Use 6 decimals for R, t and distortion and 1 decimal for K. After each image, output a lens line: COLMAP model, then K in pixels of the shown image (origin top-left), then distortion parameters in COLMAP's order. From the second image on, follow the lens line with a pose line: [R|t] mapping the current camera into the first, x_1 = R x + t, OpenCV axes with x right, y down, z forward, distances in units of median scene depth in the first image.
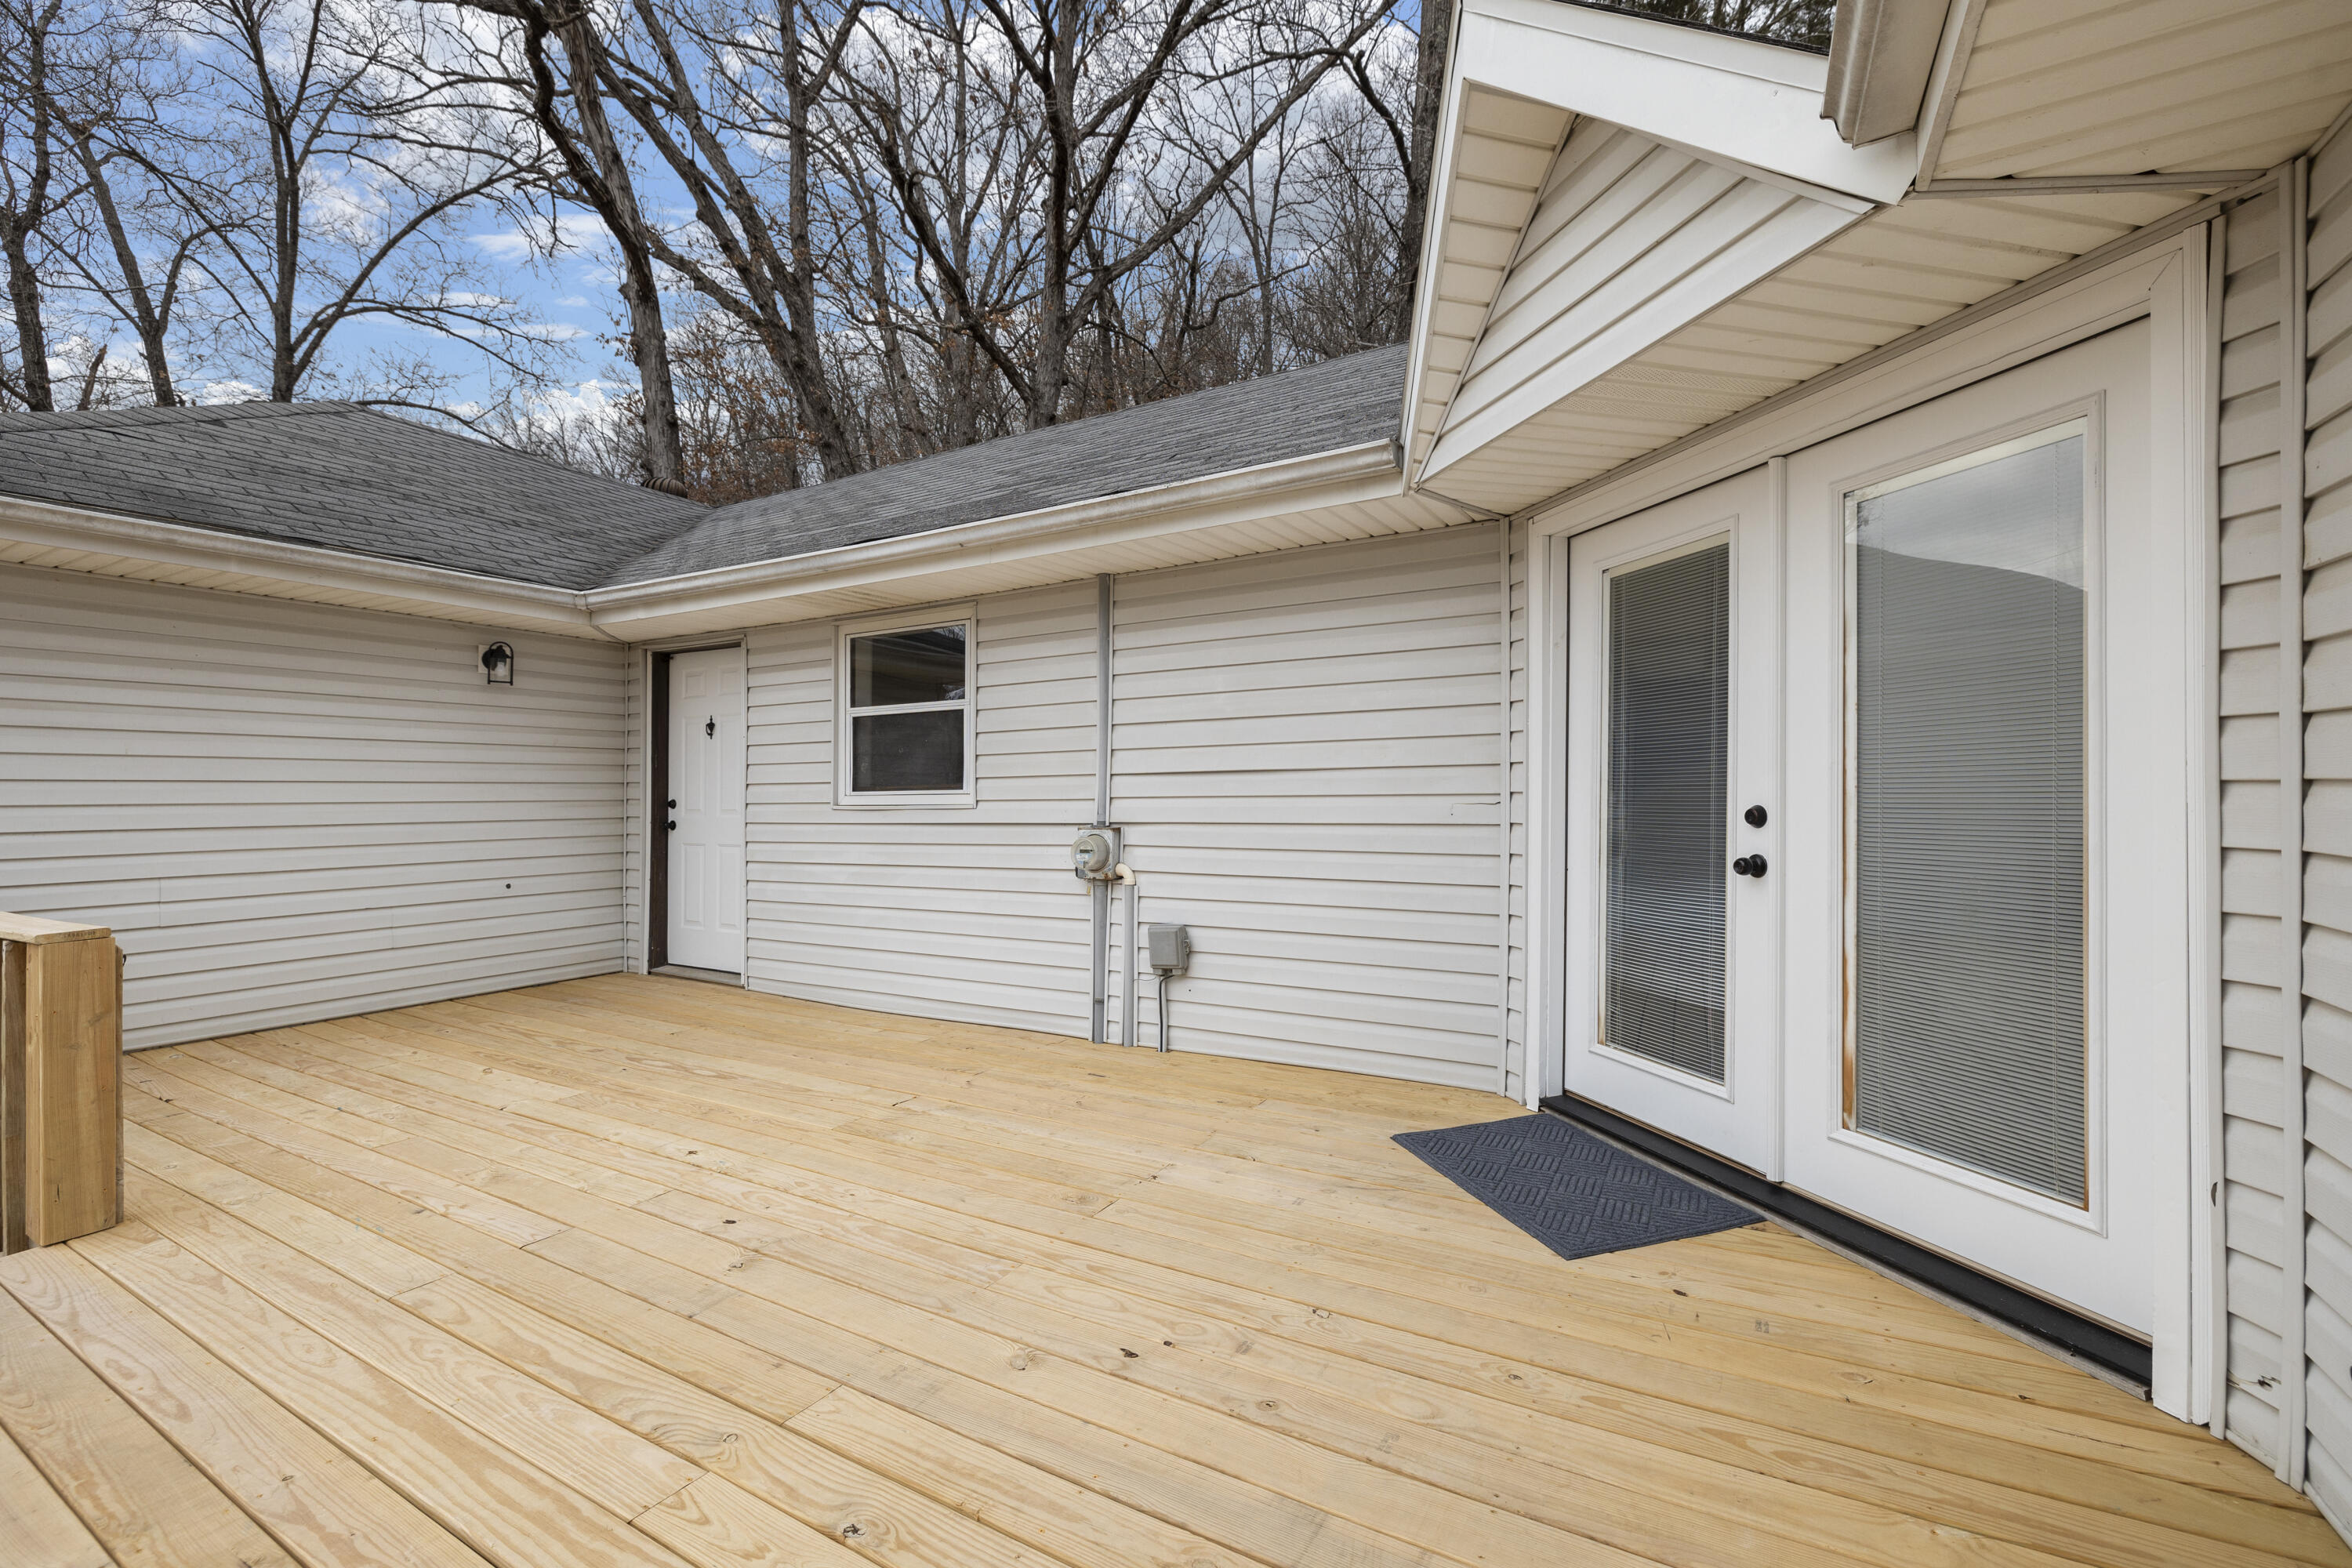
lens RADIAL K [[1005.4, 0, 1176.0], [0, 1005.4, 784.0], [0, 0, 1]] dist [0.001470, 0.000064]
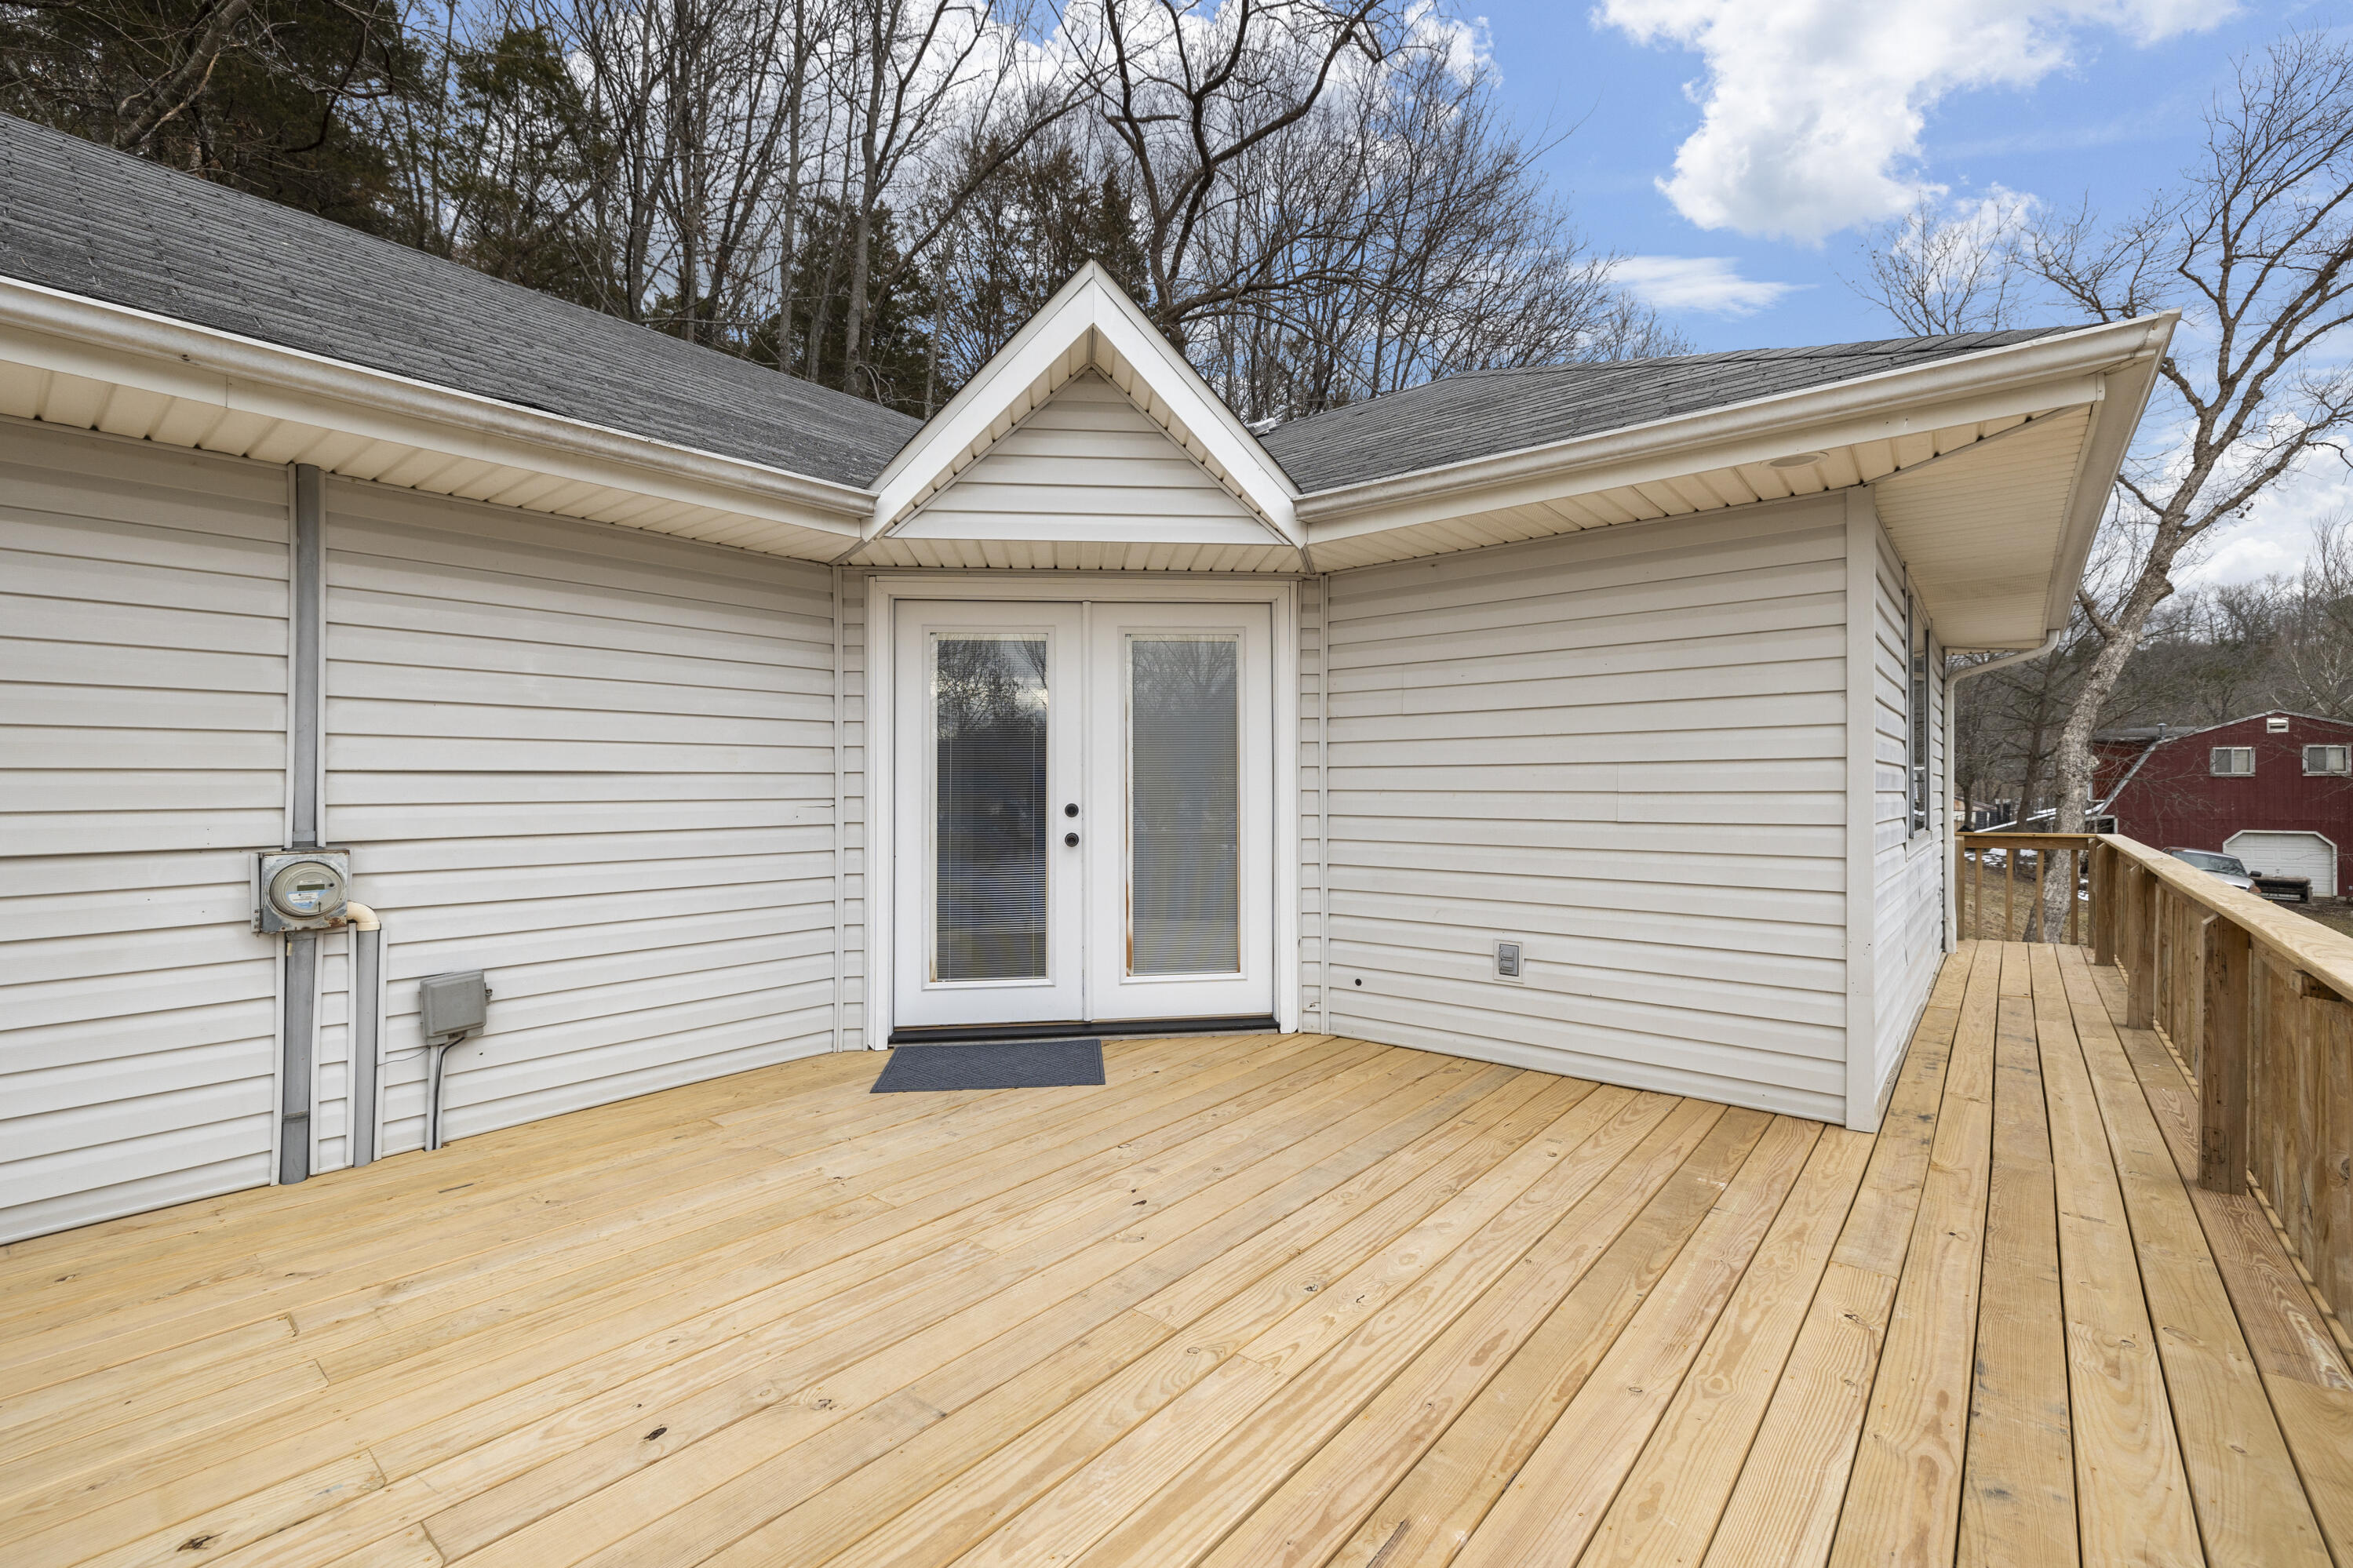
lens RADIAL K [[1005.7, 0, 1176.5], [0, 1005.7, 784.0], [0, 0, 1]] dist [0.001470, 0.000064]
pose [[0.161910, 0.015737, 0.986680, -0.782336], [-0.002978, 0.999876, -0.015458, 0.010257], [-0.986801, -0.000435, 0.161937, 0.409863]]
